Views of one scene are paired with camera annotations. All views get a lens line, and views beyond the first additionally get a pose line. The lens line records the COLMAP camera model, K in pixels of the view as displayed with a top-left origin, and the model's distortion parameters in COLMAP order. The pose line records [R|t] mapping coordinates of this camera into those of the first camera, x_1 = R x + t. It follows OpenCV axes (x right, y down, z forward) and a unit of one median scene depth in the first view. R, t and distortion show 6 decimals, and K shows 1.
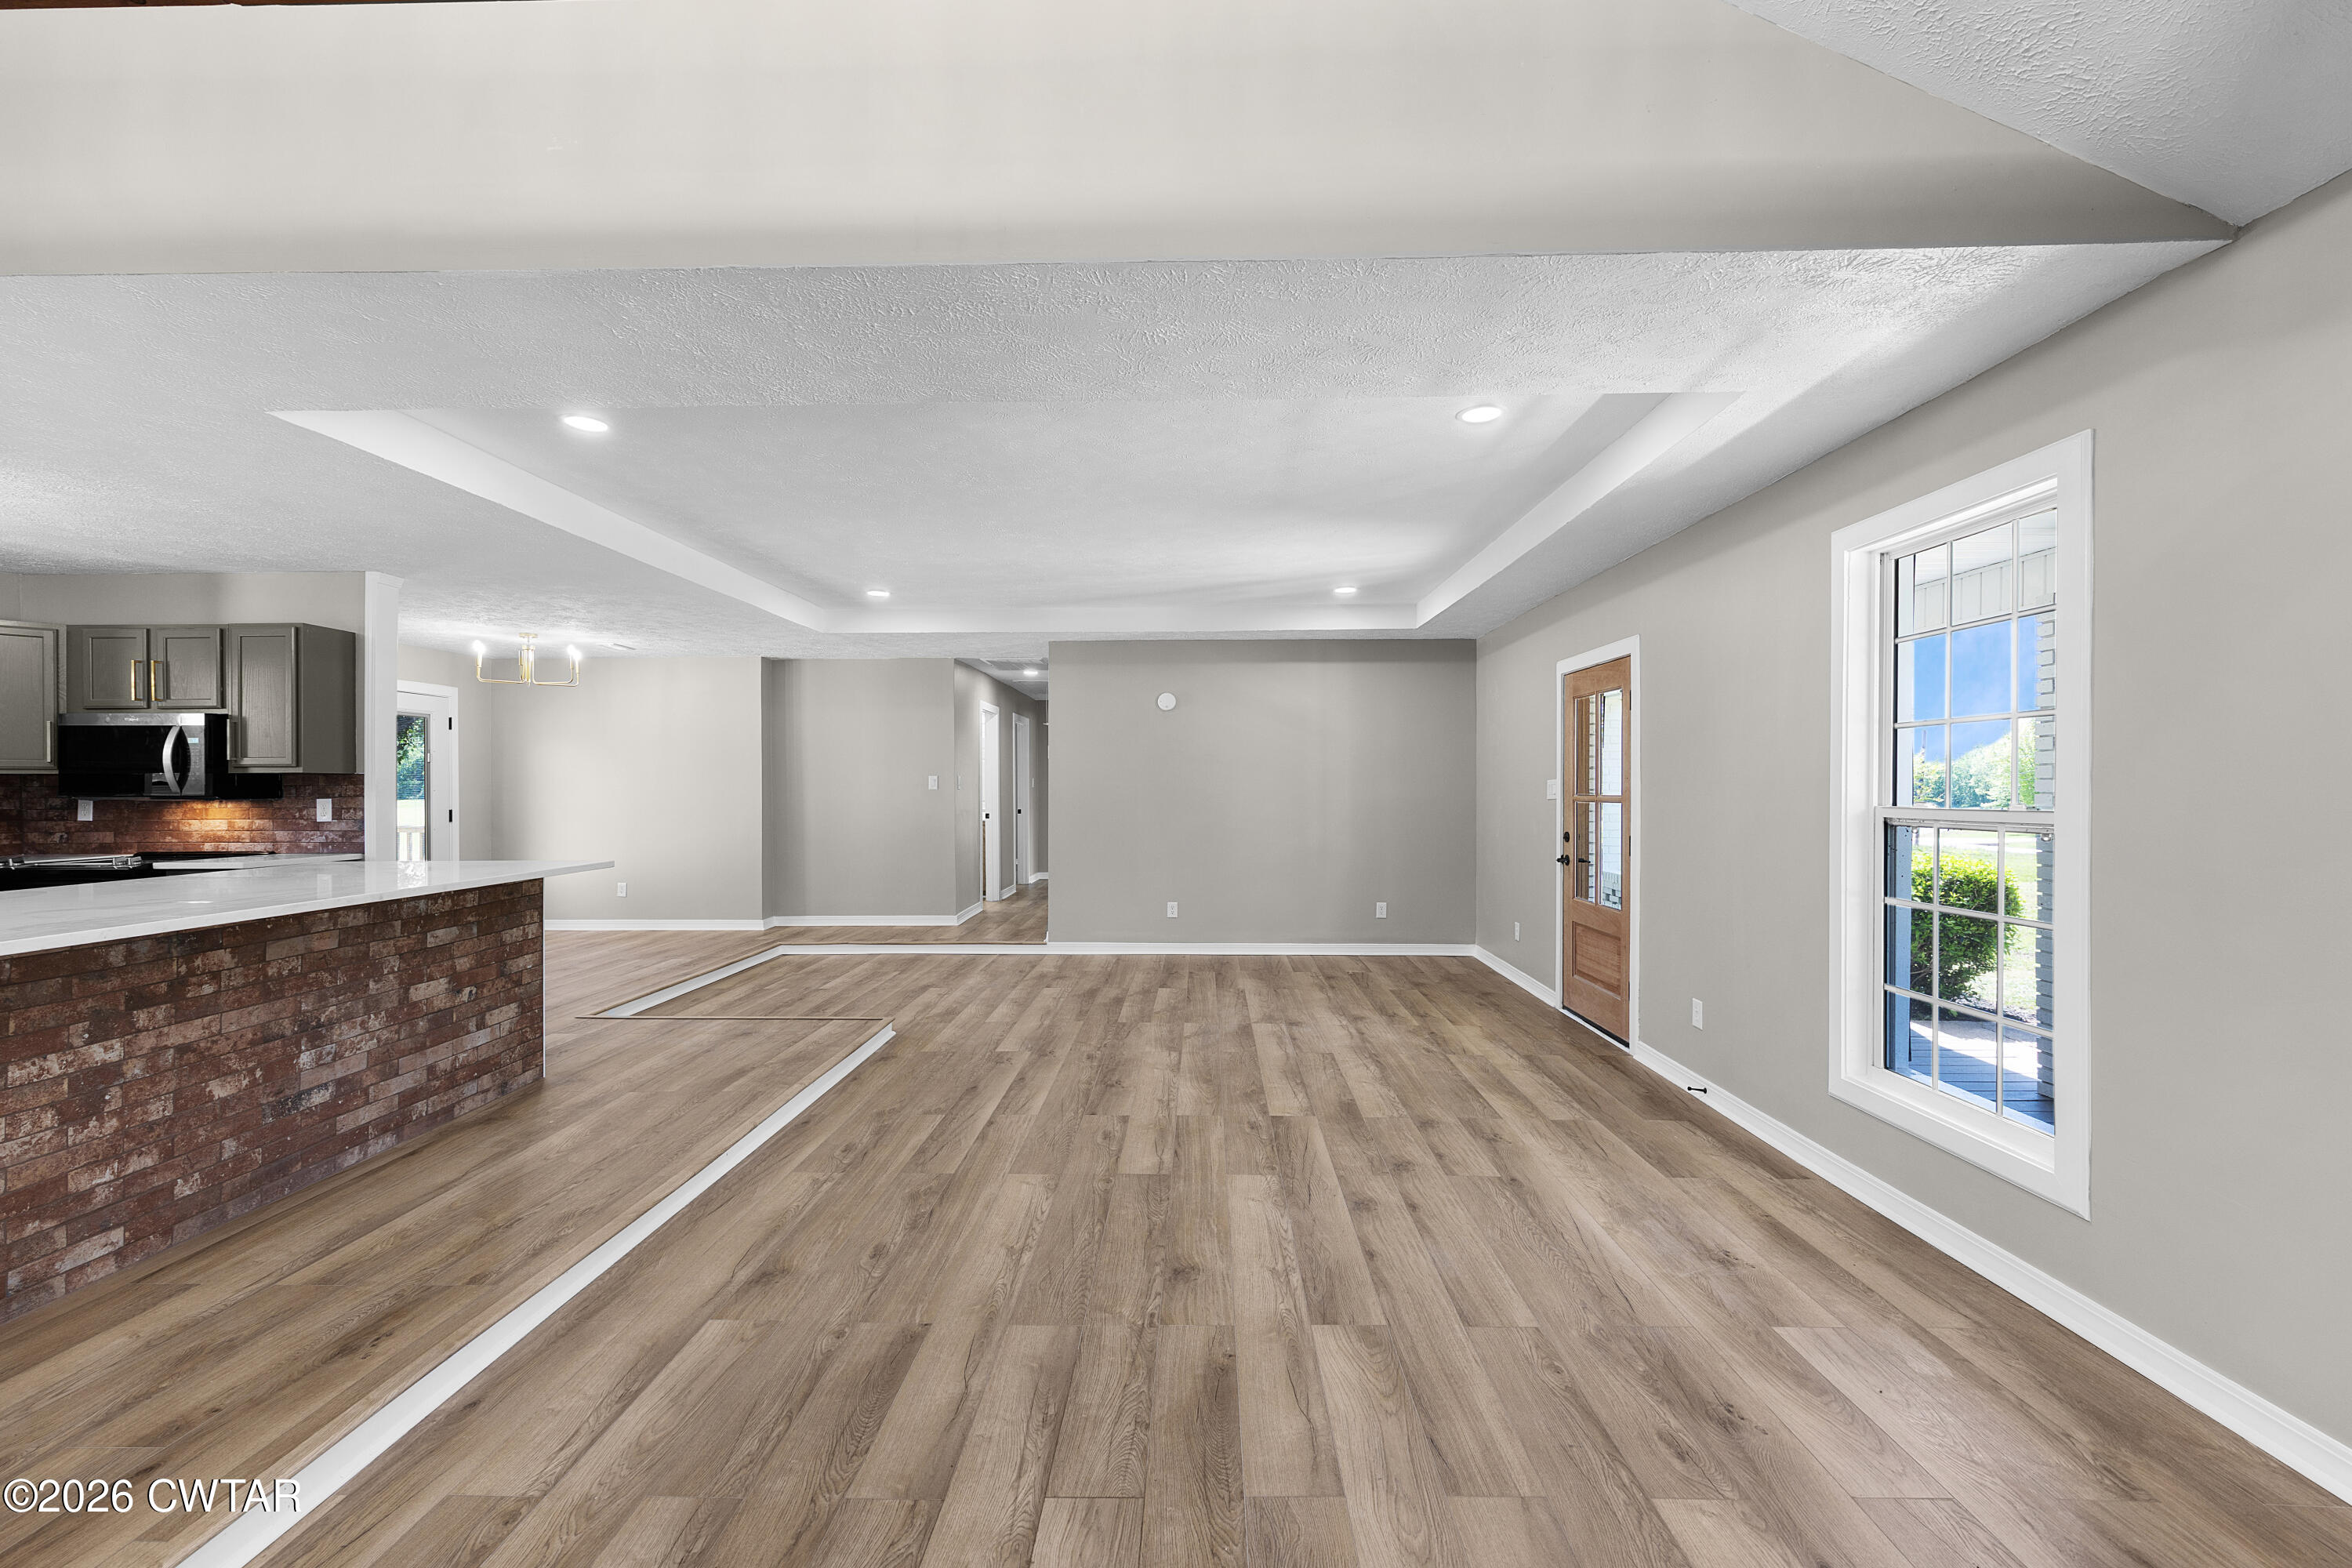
lens RADIAL K [[965.9, 0, 1182.2], [0, 965.9, 784.0], [0, 0, 1]] dist [-0.003533, 0.001985]
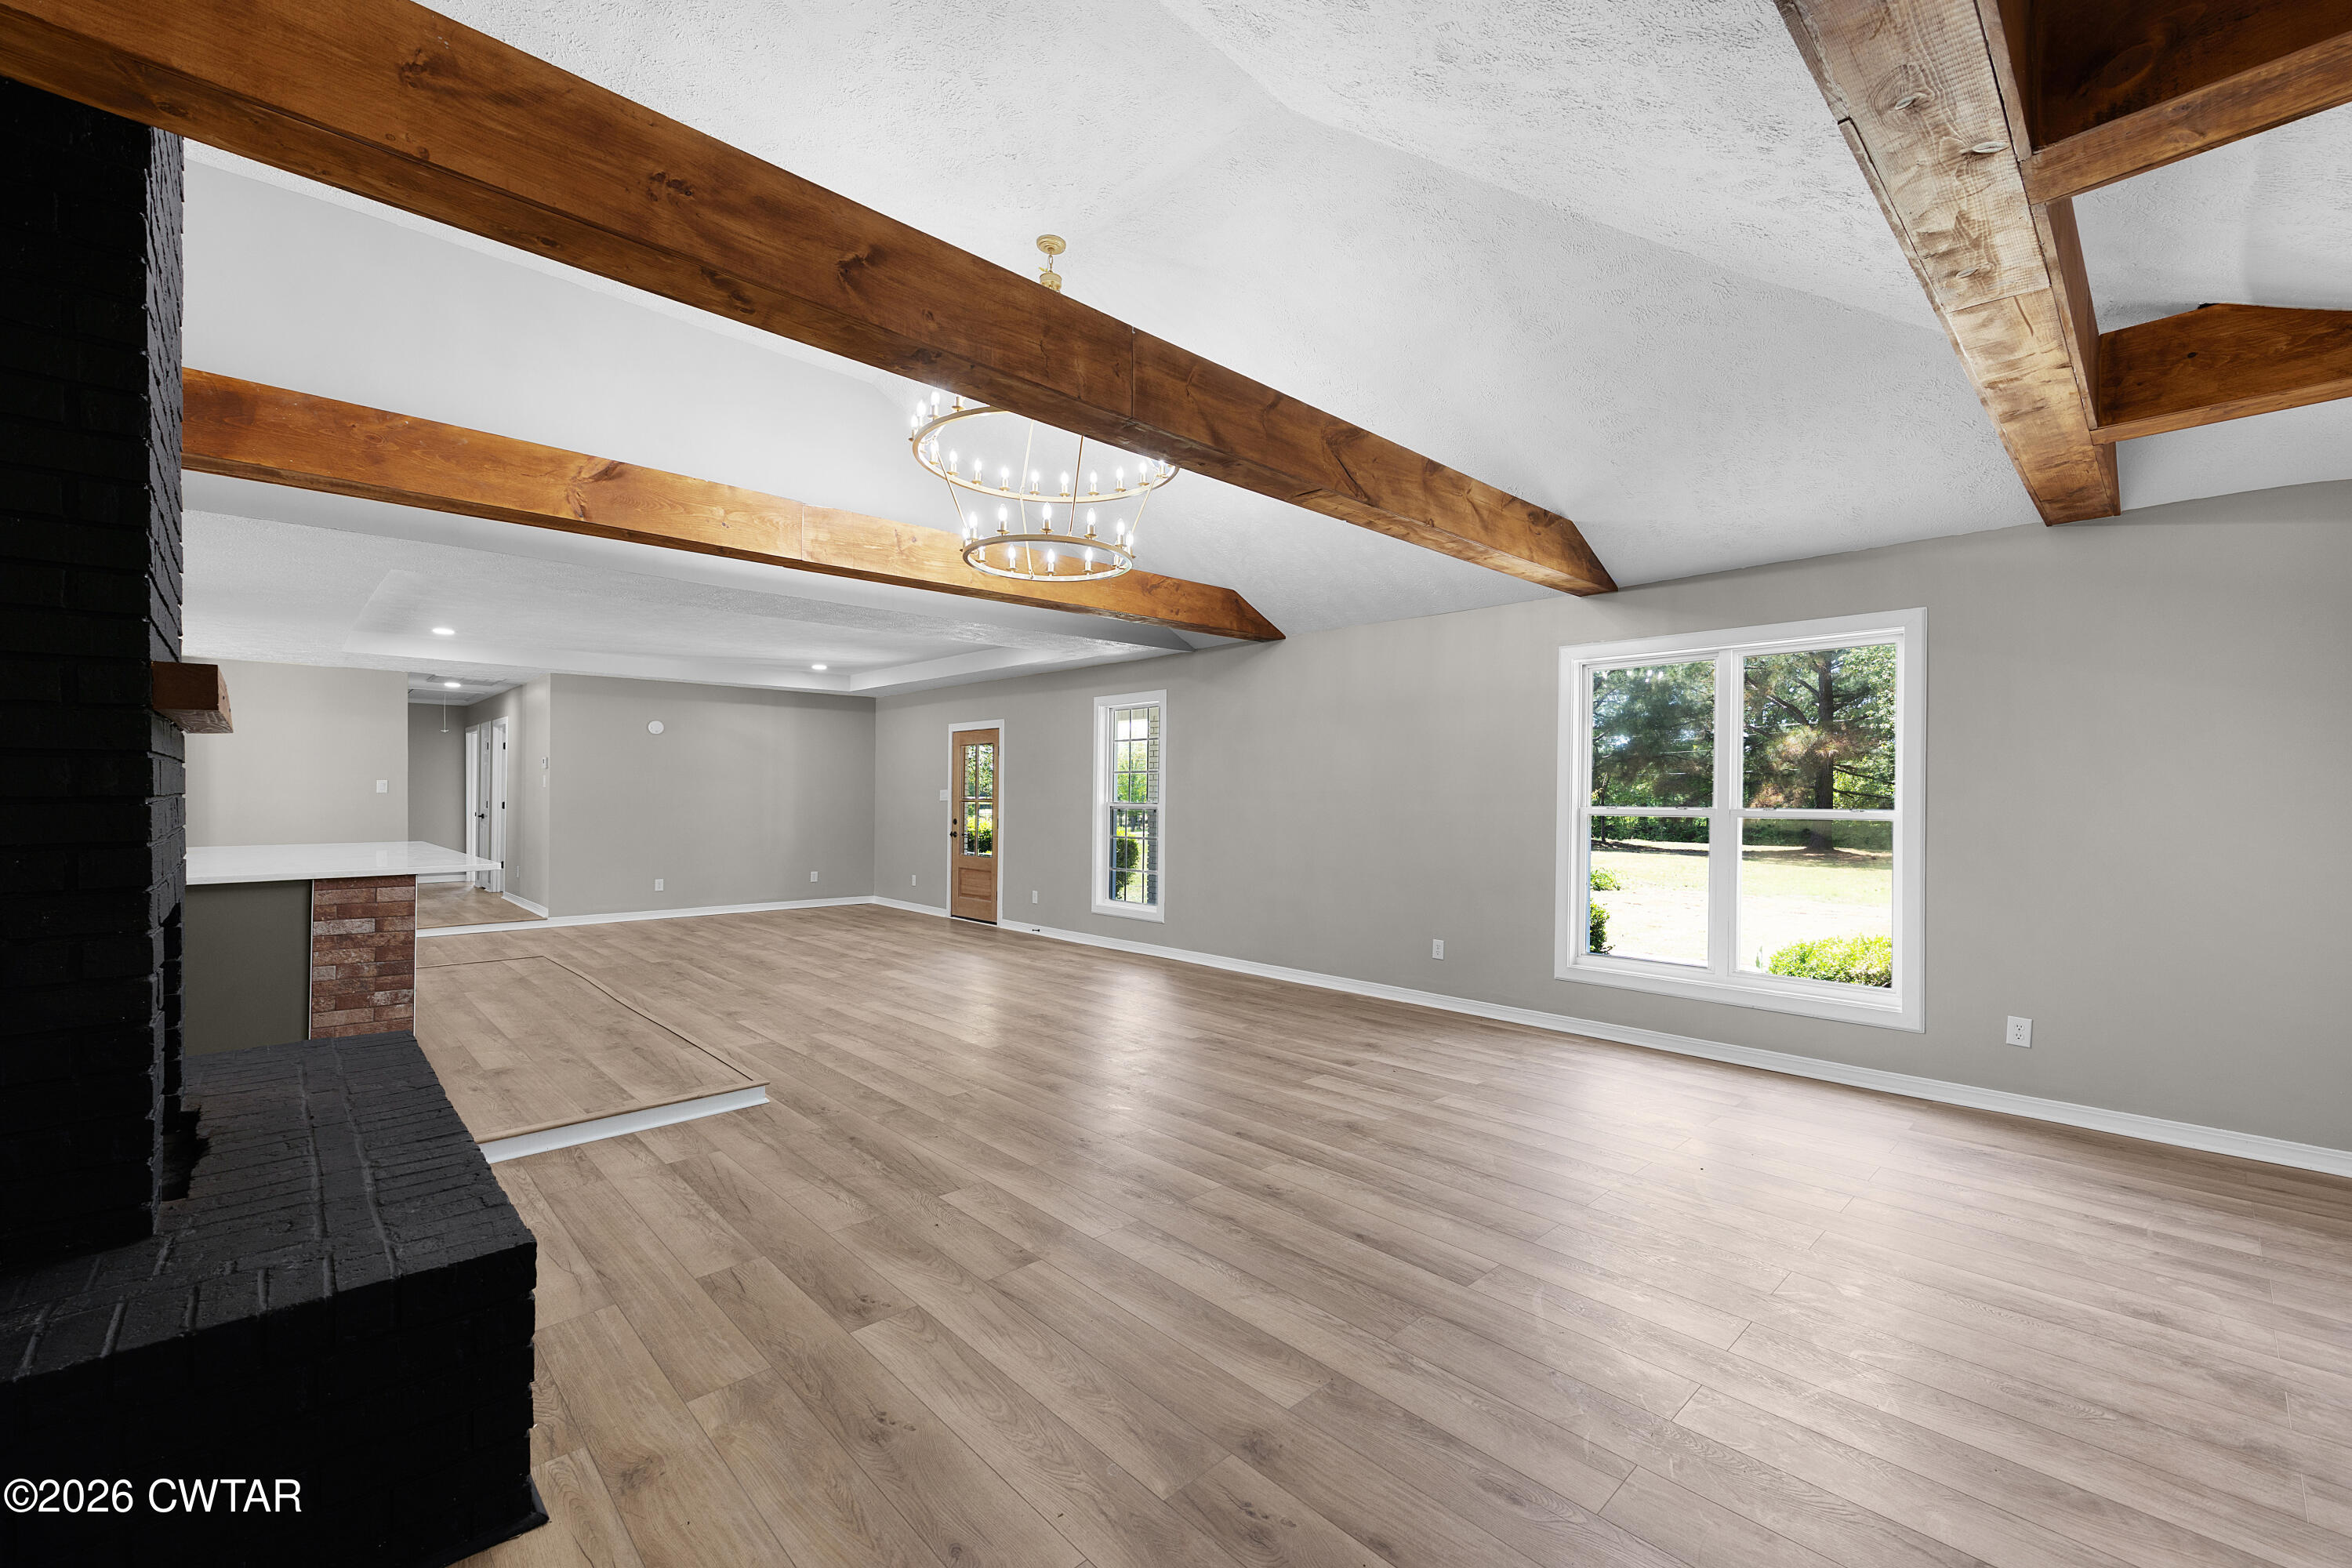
lens RADIAL K [[965.9, 0, 1186.4], [0, 965.9, 786.4], [0, 0, 1]] dist [-0.003533, 0.001985]
pose [[0.707753, 0.013340, 0.706334, -0.673893], [-0.010113, 0.999911, -0.008751, -0.000956], [-0.706388, -0.000950, 0.707824, -0.695515]]
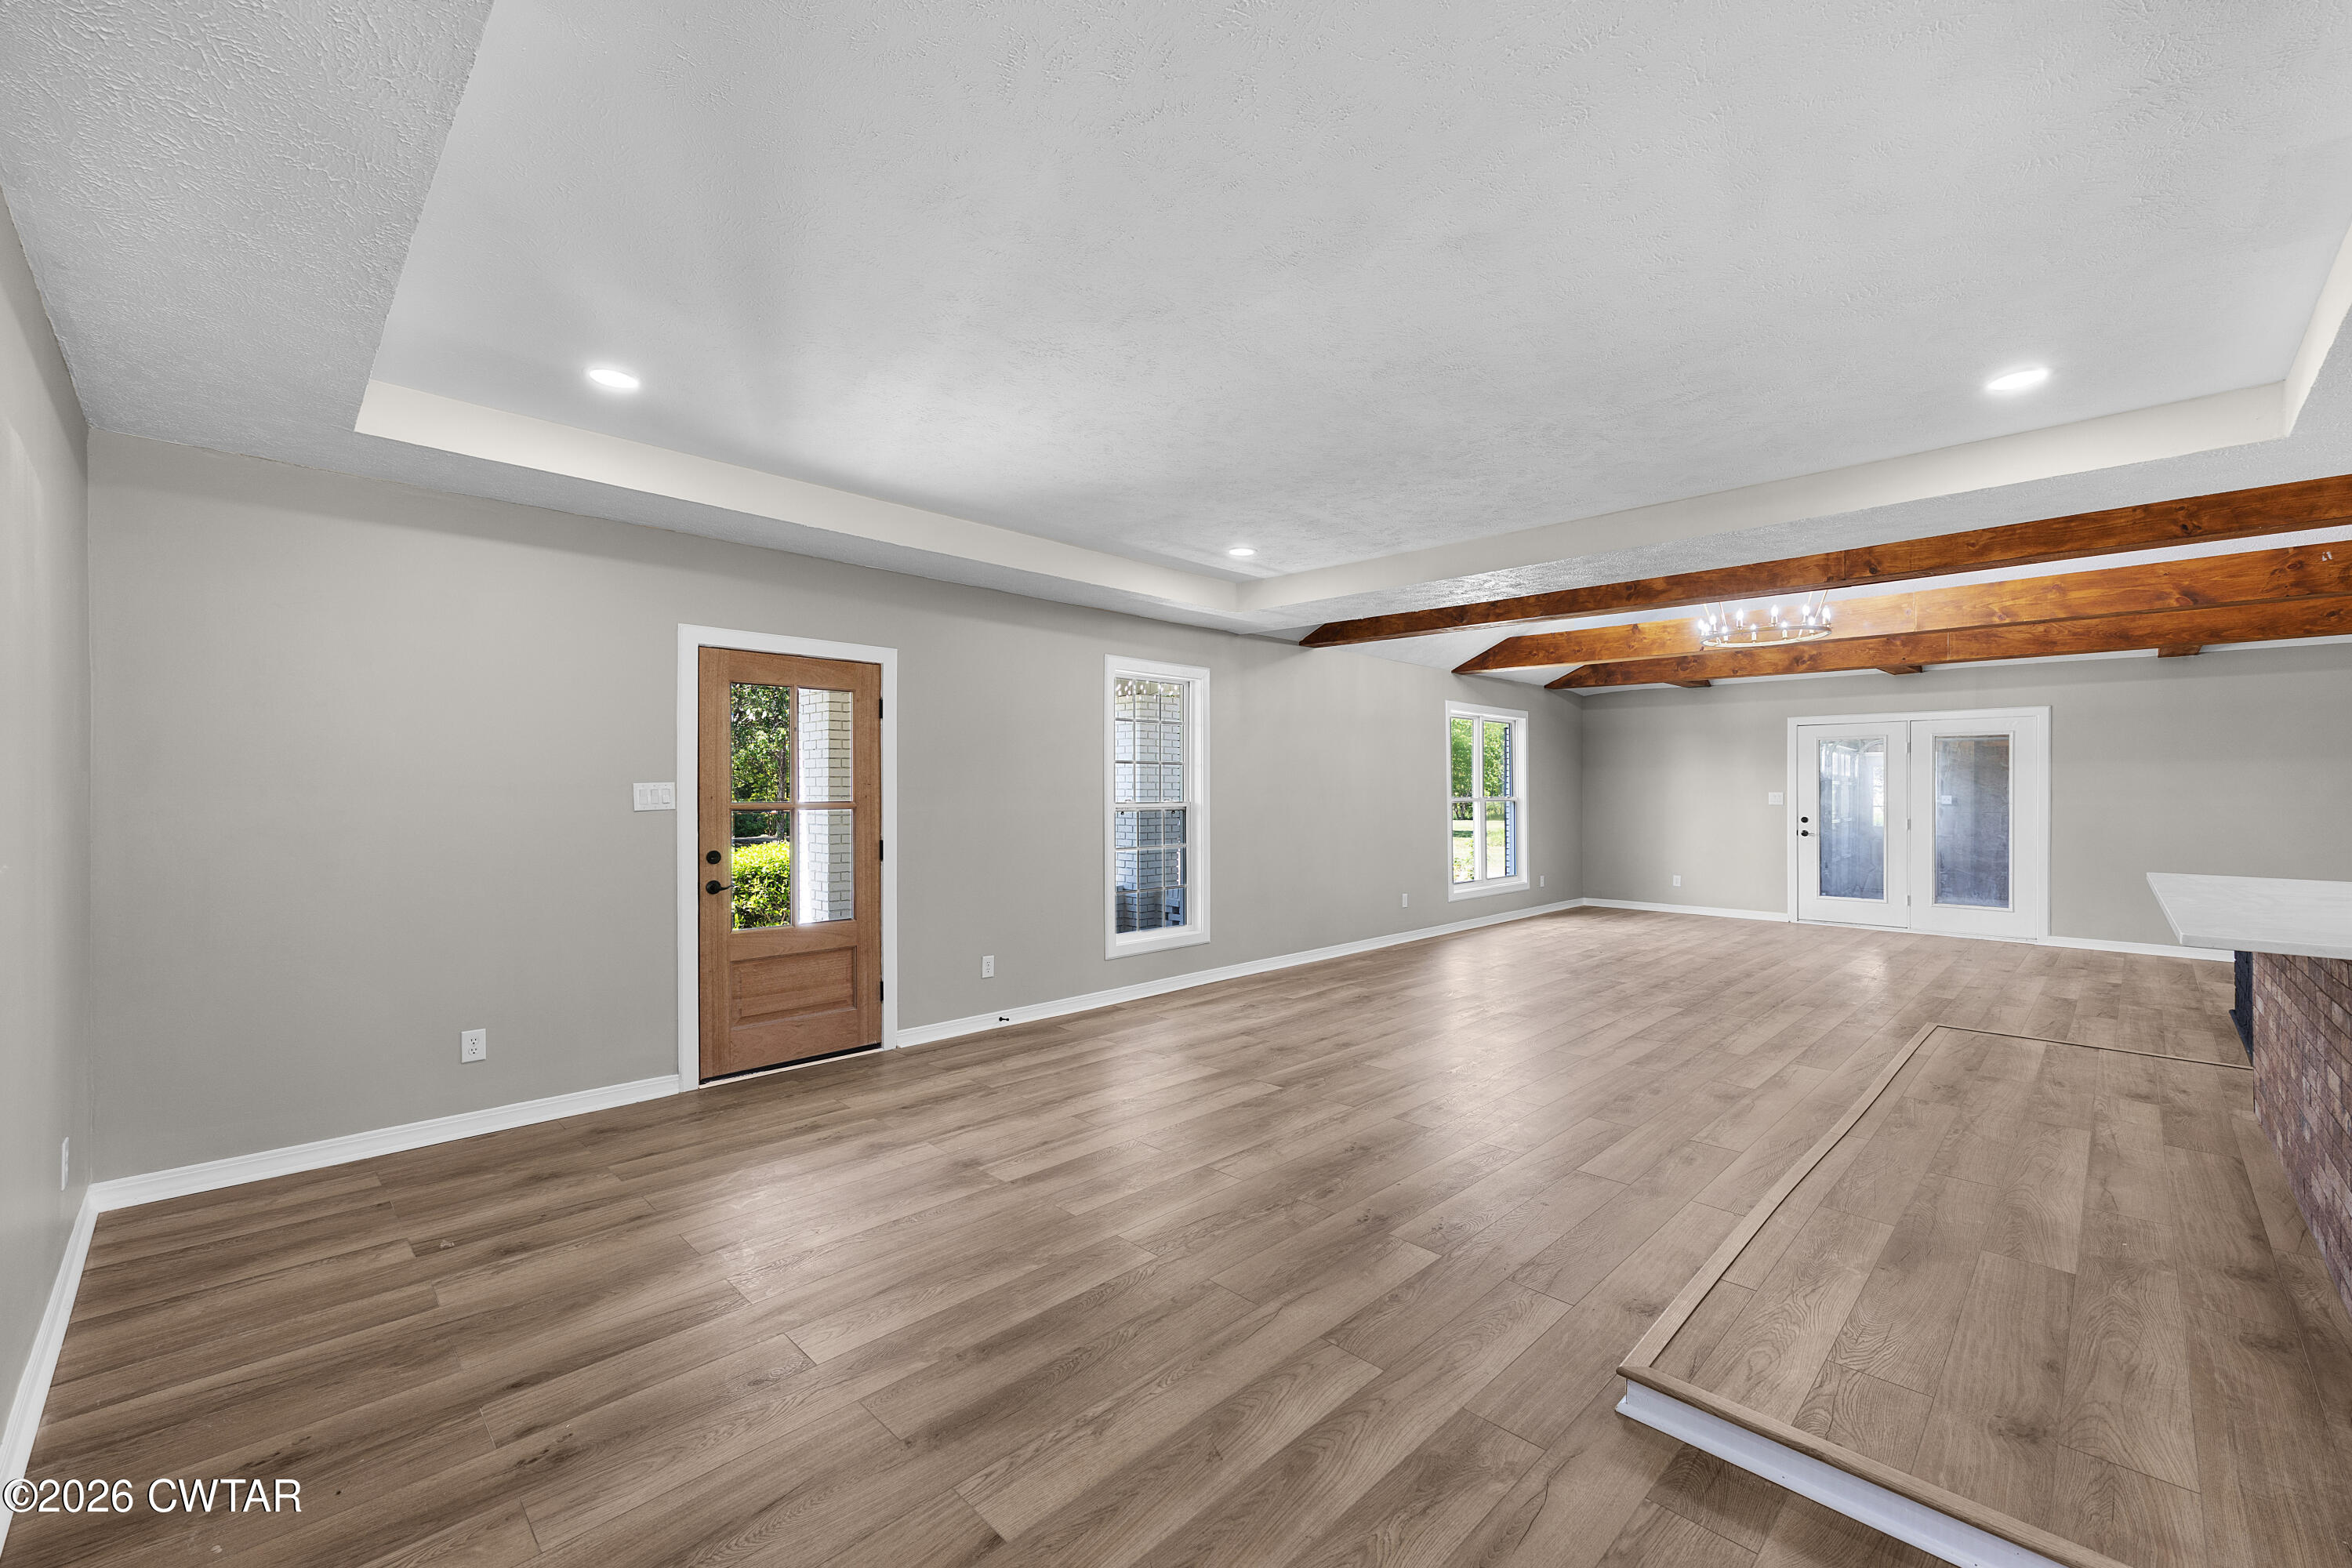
lens RADIAL K [[965.9, 0, 1166.2], [0, 965.9, 797.2], [0, 0, 1]] dist [-0.003533, 0.001985]
pose [[-0.718662, -0.005369, 0.695339, -0.466851], [-0.002919, 0.999985, 0.004705, 0.001155], [-0.695354, 0.001352, -0.718667, 1.505483]]
